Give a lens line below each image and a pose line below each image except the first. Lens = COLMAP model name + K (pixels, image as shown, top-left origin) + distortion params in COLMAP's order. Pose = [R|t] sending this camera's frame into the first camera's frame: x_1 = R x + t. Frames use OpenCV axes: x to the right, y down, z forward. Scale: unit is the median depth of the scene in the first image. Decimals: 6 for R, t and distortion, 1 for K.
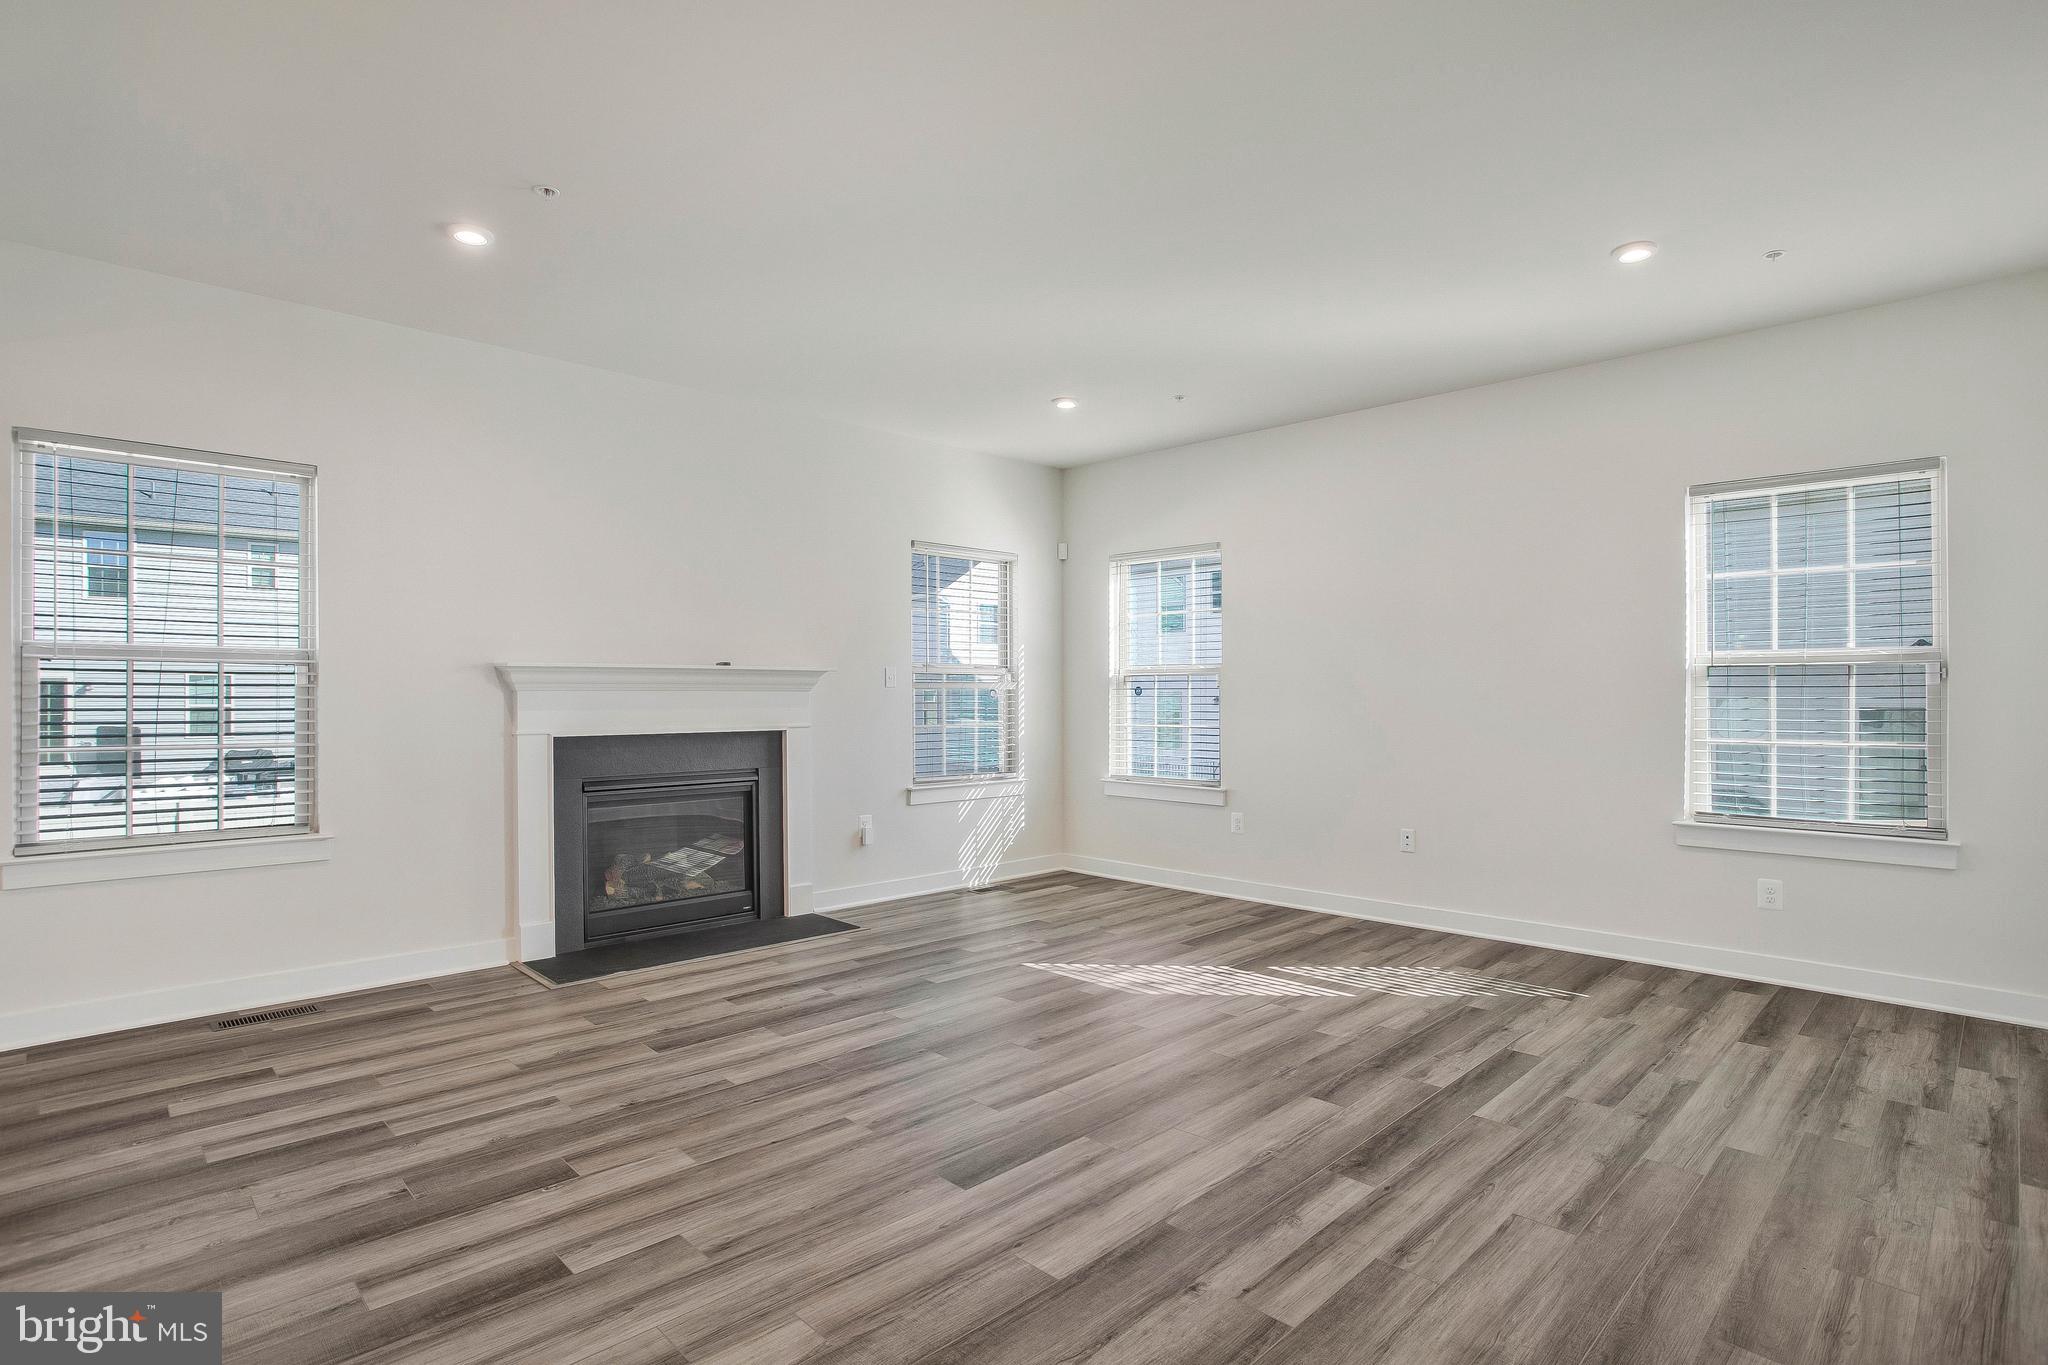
lens RADIAL K [[1028.7, 0, 1045.0], [0, 1028.7, 704.5], [0, 0, 1]] dist [-0.056659, 0.012492]
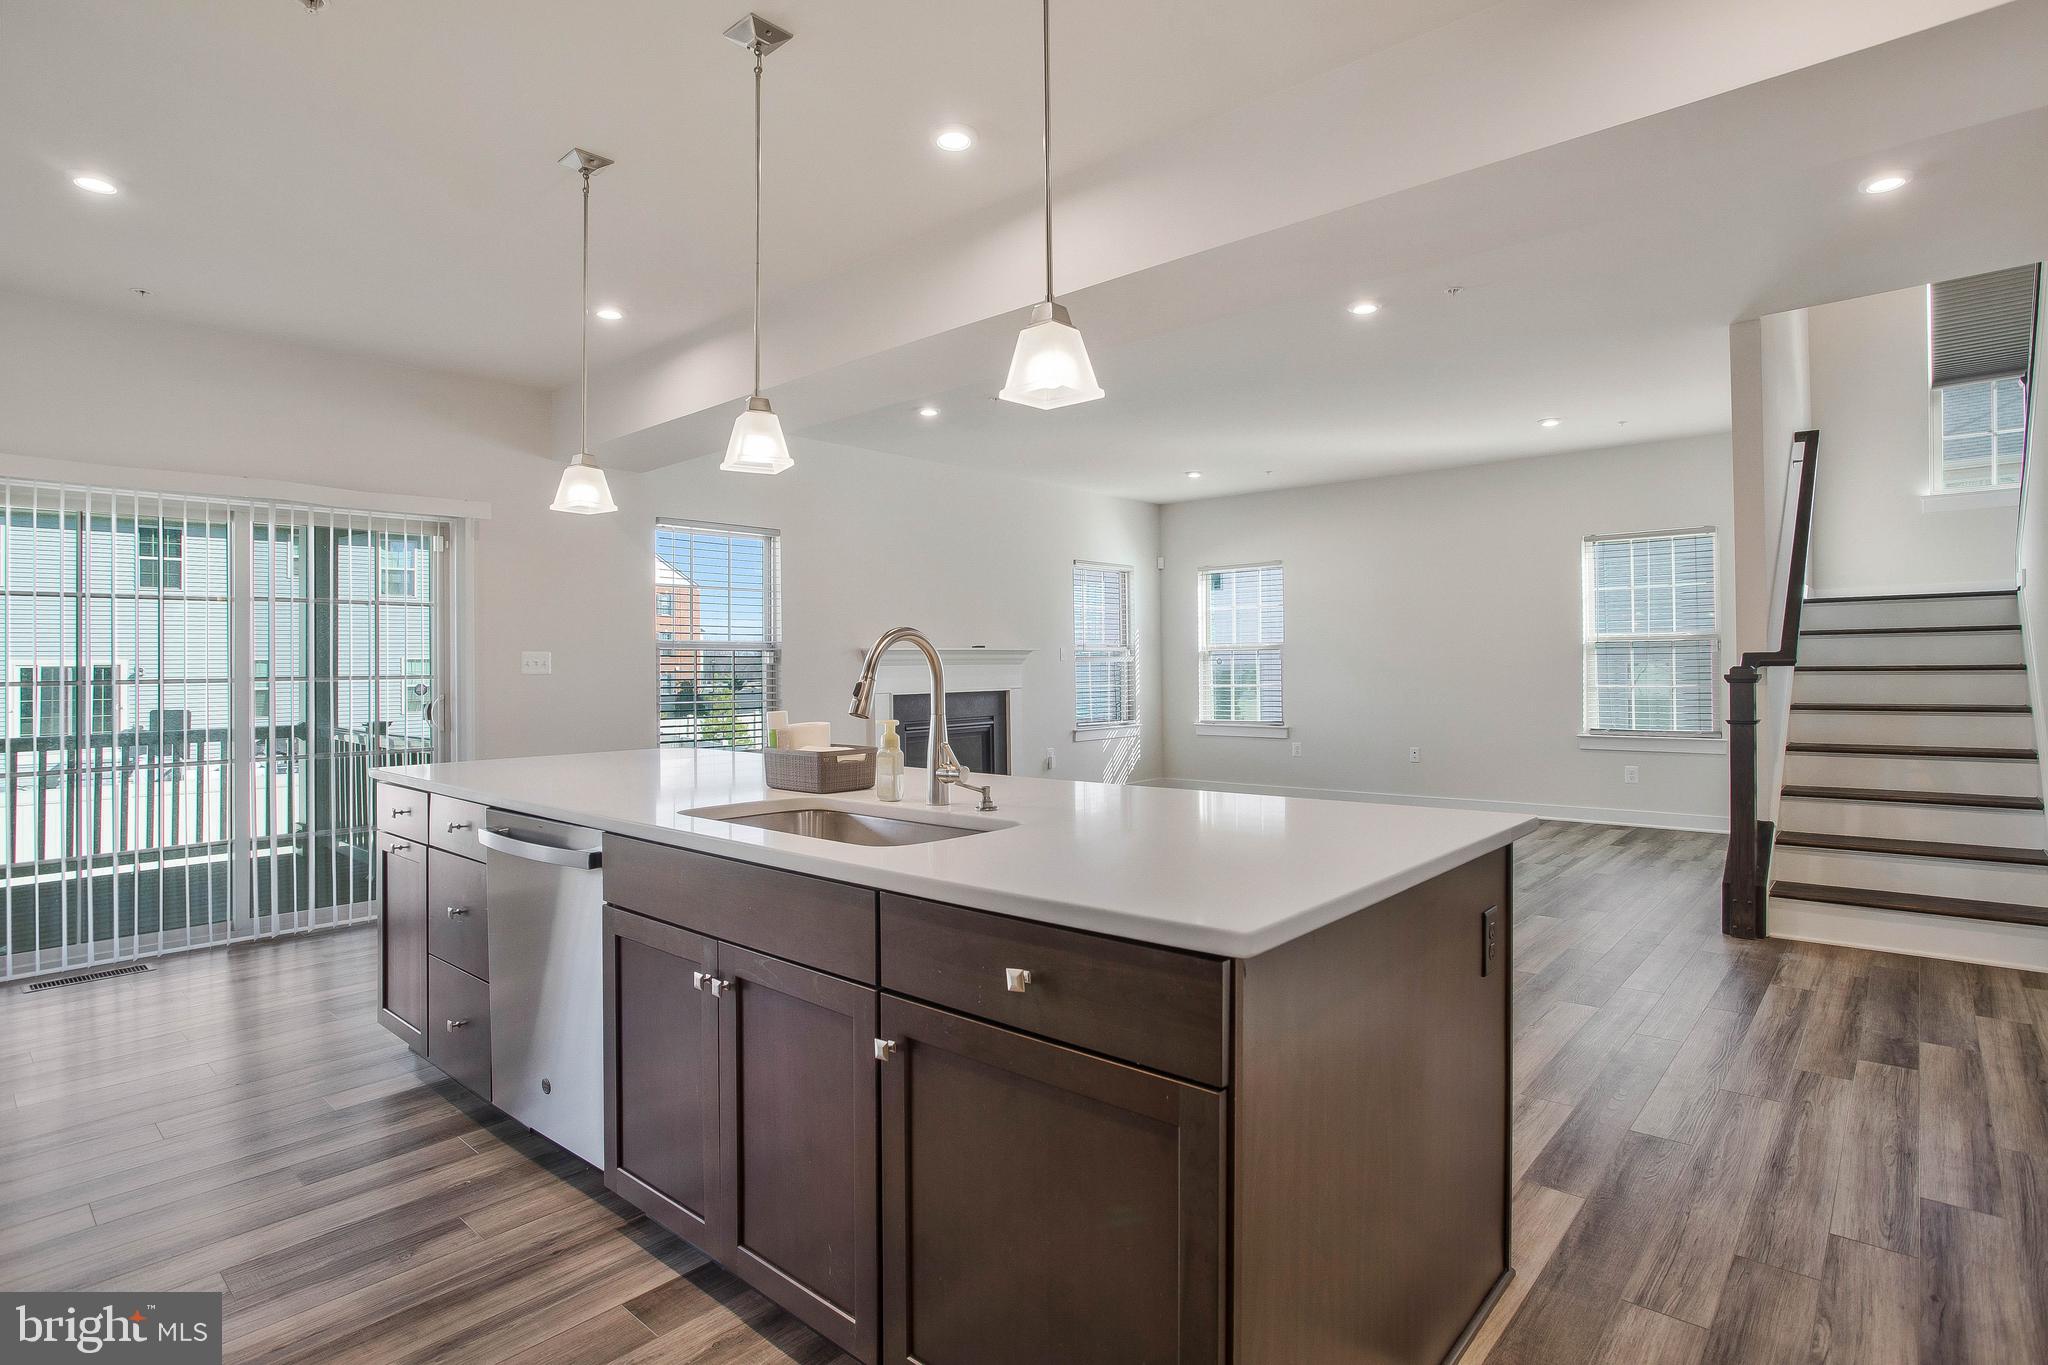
lens RADIAL K [[1028.7, 0, 1037.6], [0, 1028.7, 668.1], [0, 0, 1]] dist [-0.056659, 0.012492]
pose [[0.998756, -0.012350, 0.048319, -1.446821], [0.012741, 0.999888, -0.007791, 0.025437], [-0.048218, 0.008397, 0.998802, -2.627445]]
